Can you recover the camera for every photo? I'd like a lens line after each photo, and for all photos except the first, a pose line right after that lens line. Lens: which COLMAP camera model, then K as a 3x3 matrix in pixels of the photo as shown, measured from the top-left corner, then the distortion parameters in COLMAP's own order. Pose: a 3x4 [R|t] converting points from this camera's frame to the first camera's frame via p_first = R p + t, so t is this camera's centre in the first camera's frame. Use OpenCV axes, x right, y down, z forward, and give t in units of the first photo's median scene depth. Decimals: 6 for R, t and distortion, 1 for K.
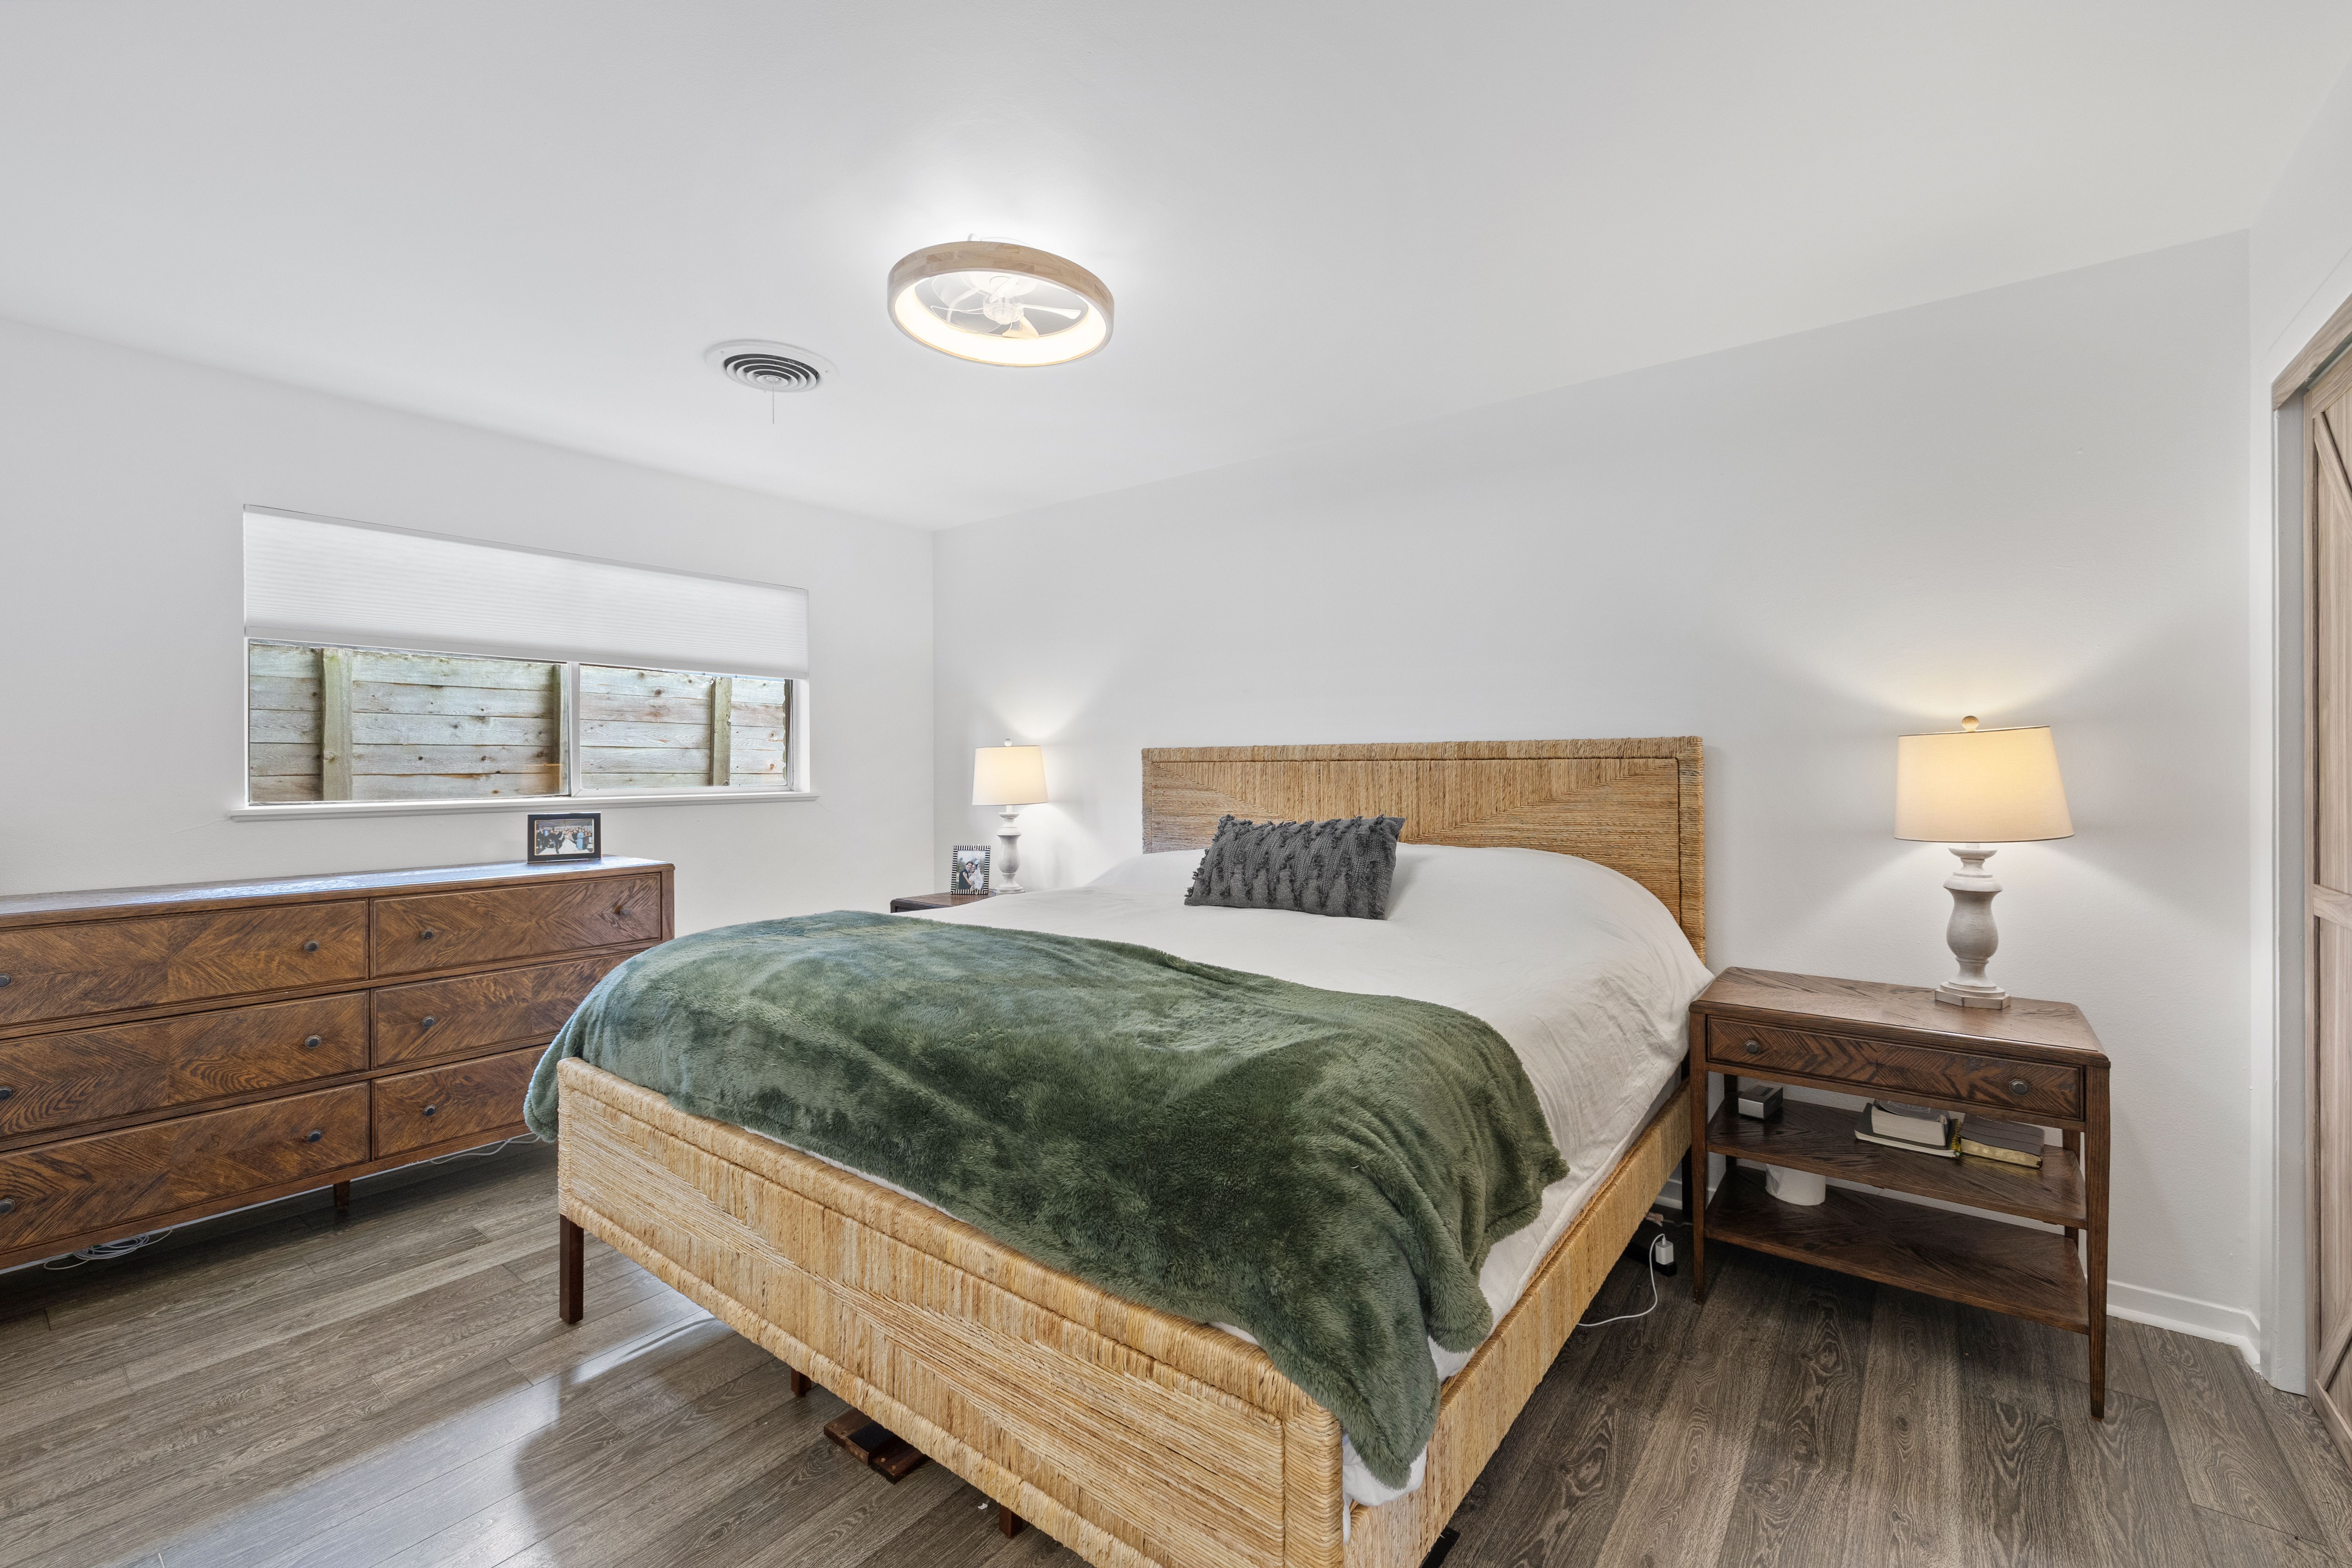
lens RADIAL K [[989.9, 0, 1177.9], [0, 989.9, 778.6], [0, 0, 1]] dist [-0.000233, 0.000003]
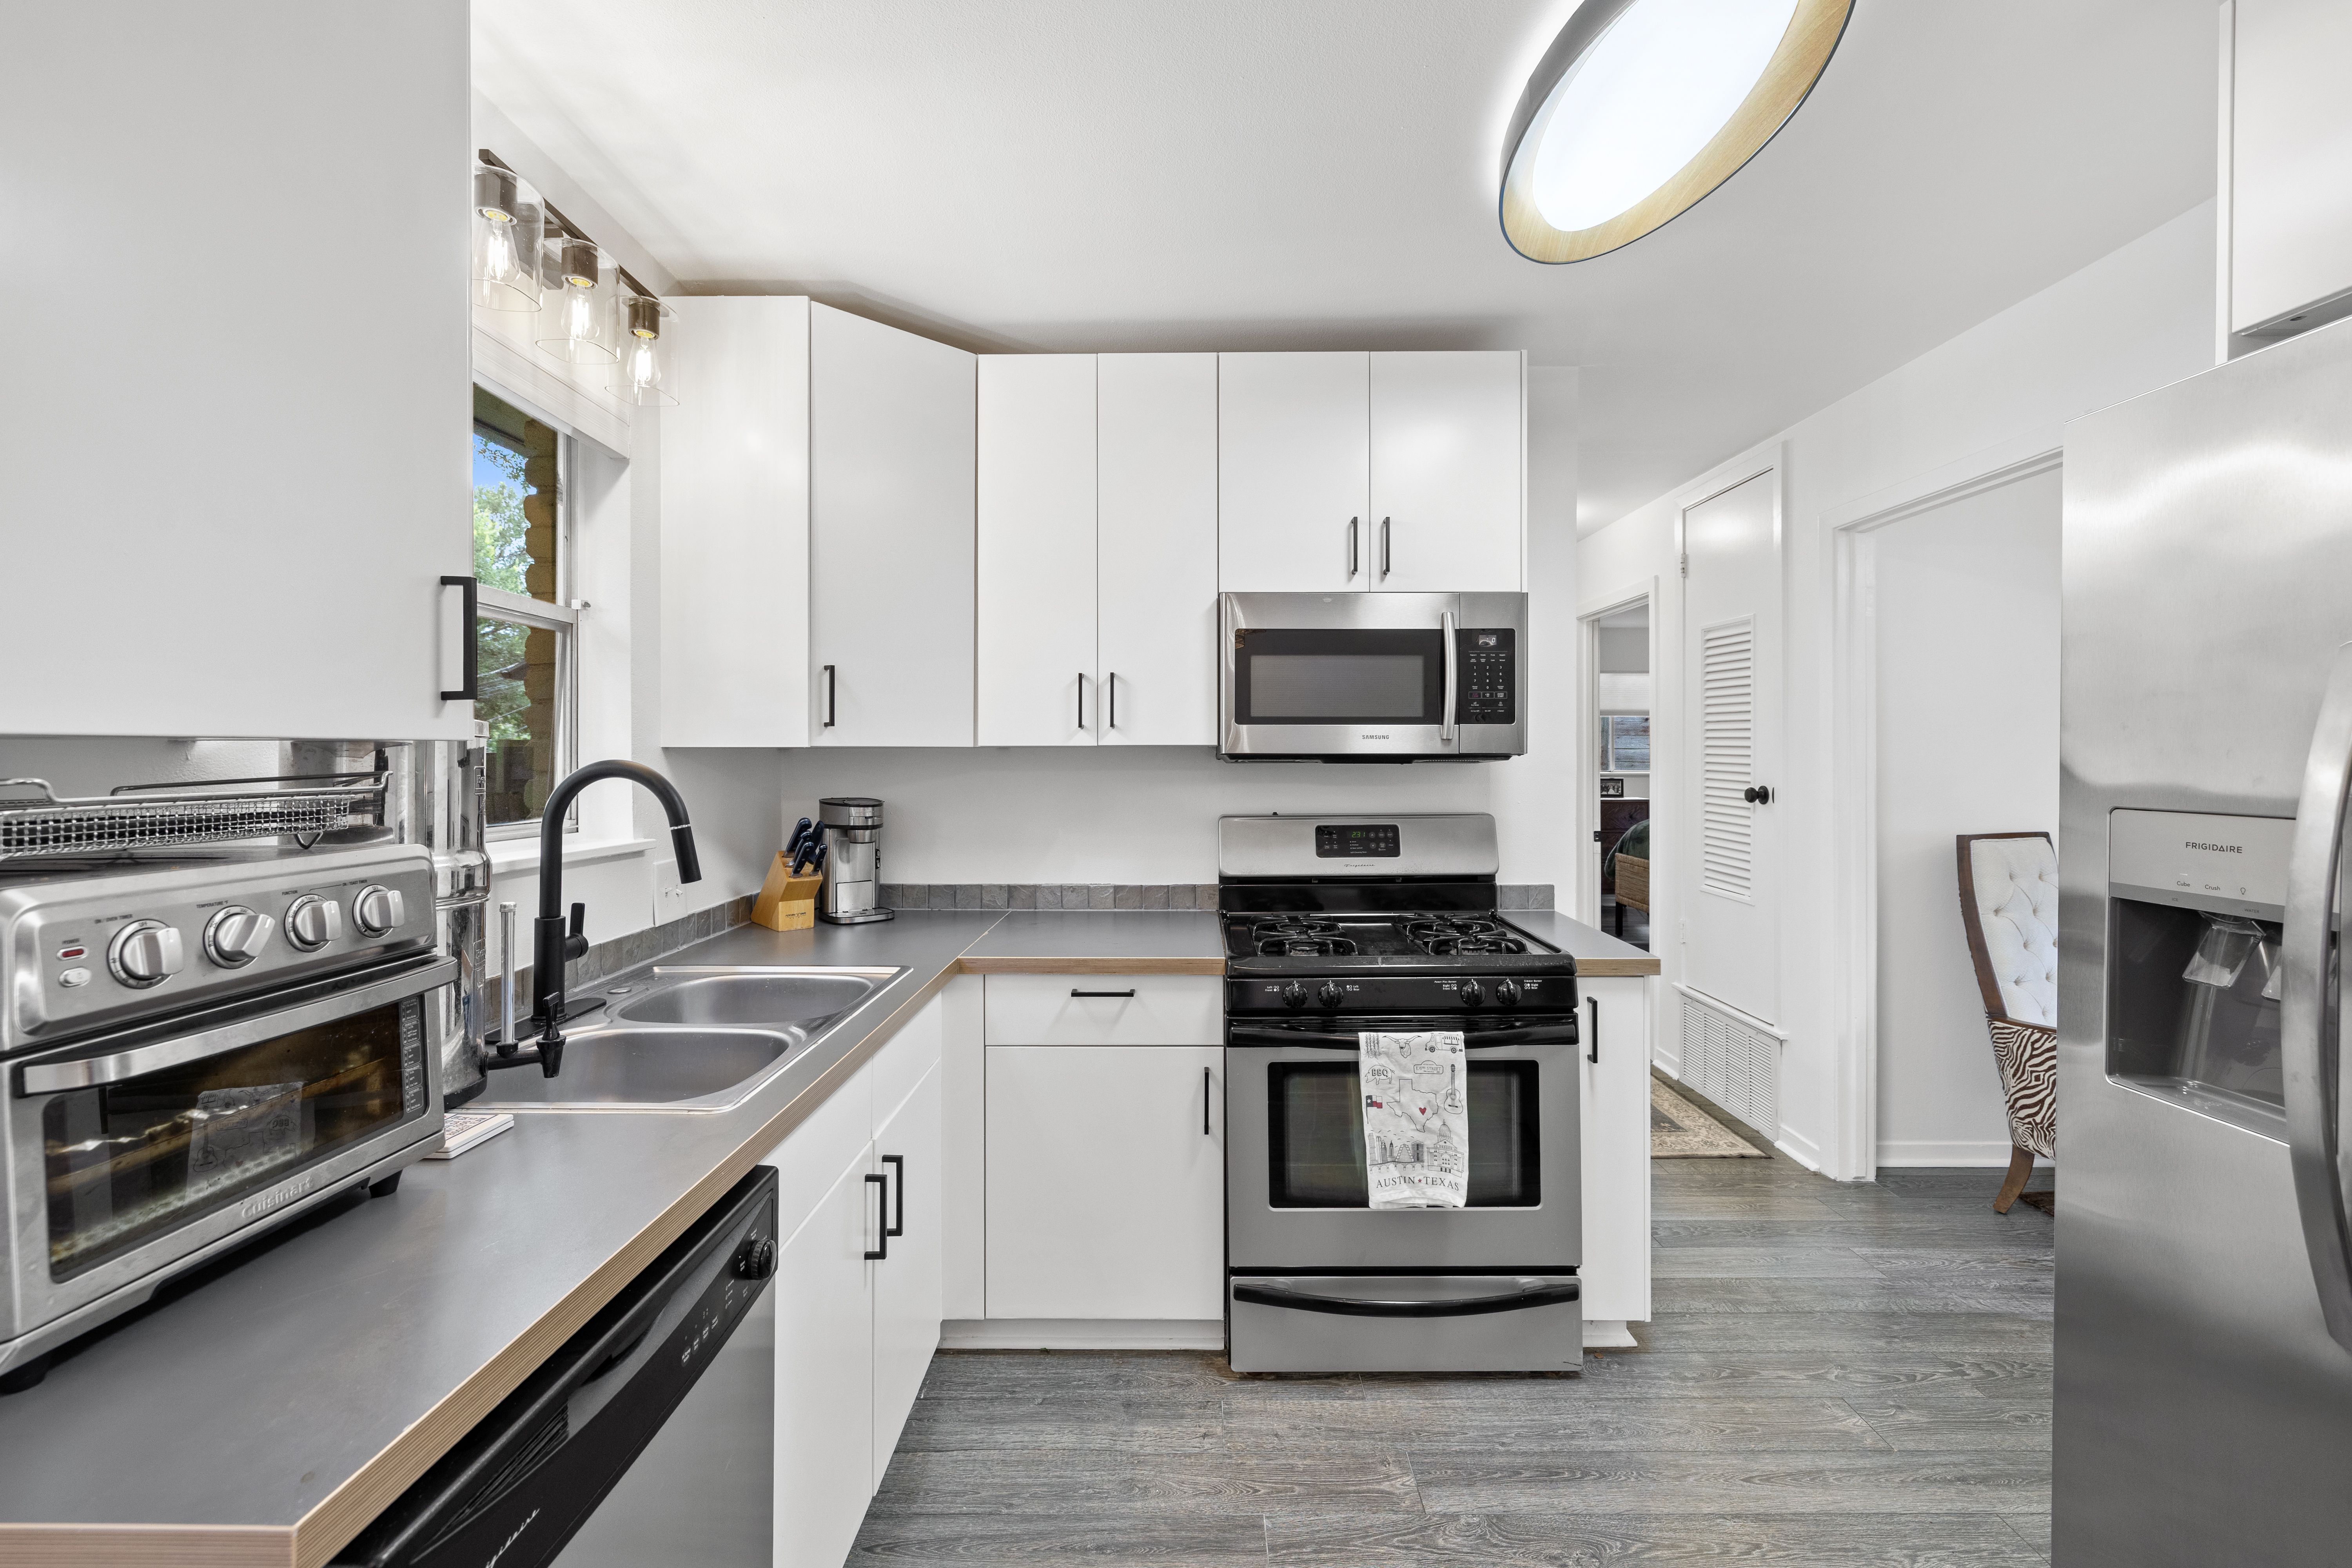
lens RADIAL K [[989.9, 0, 1165.9], [0, 989.9, 753.8], [0, 0, 1]] dist [-0.000233, 0.000003]
pose [[0.593133, 0.002828, -0.805100, 0.796591], [-0.004613, 0.999989, 0.000113, -0.026369], [0.805091, 0.003647, 0.593139, -1.511298]]
